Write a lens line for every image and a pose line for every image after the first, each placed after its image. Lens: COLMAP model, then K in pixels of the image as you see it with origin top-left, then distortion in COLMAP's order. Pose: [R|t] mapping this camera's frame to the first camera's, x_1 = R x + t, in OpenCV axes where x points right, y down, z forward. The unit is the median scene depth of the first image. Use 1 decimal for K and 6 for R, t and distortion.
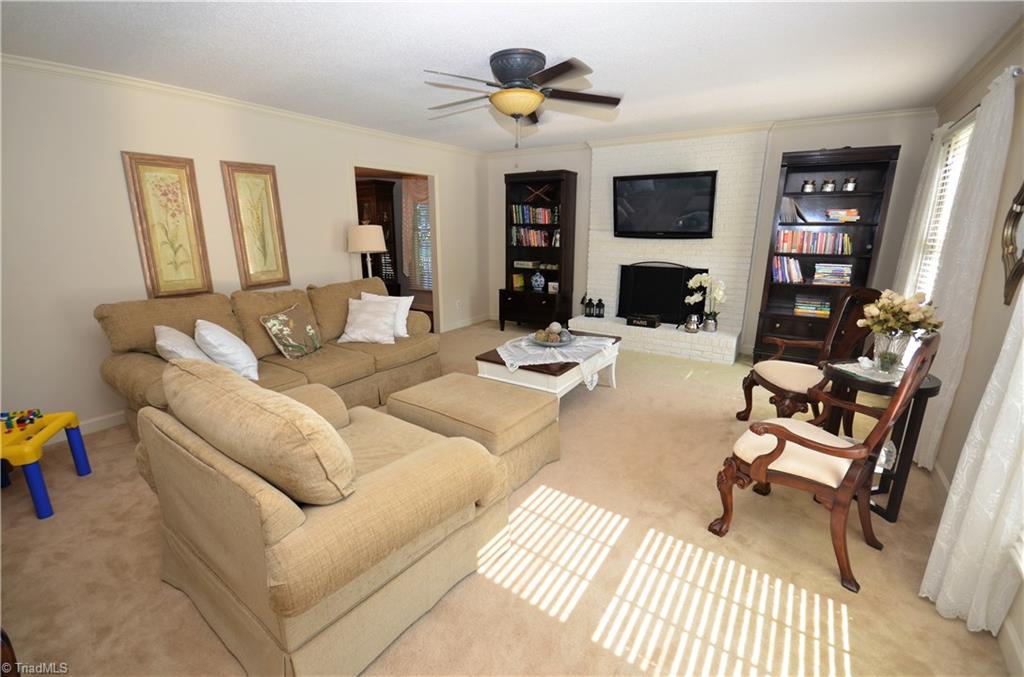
lens RADIAL K [[441.3, 0, 485.7], [0, 441.3, 338.9], [0, 0, 1]] dist [0.000839, 0.000132]
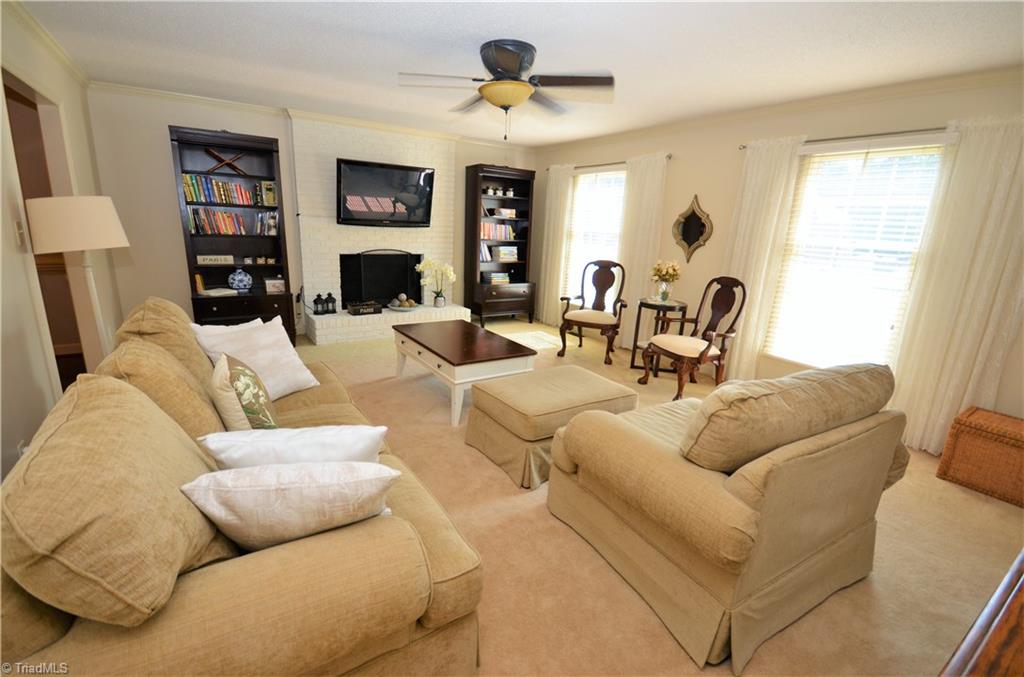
lens RADIAL K [[453.2, 0, 510.8], [0, 453.2, 342.6], [0, 0, 1]] dist [0.000440, -0.013498]
pose [[0.366247, -0.222022, 0.903642, -0.479329], [0.182328, 0.969416, 0.164285, -0.079838], [-0.912480, 0.104590, 0.395526, 0.320335]]
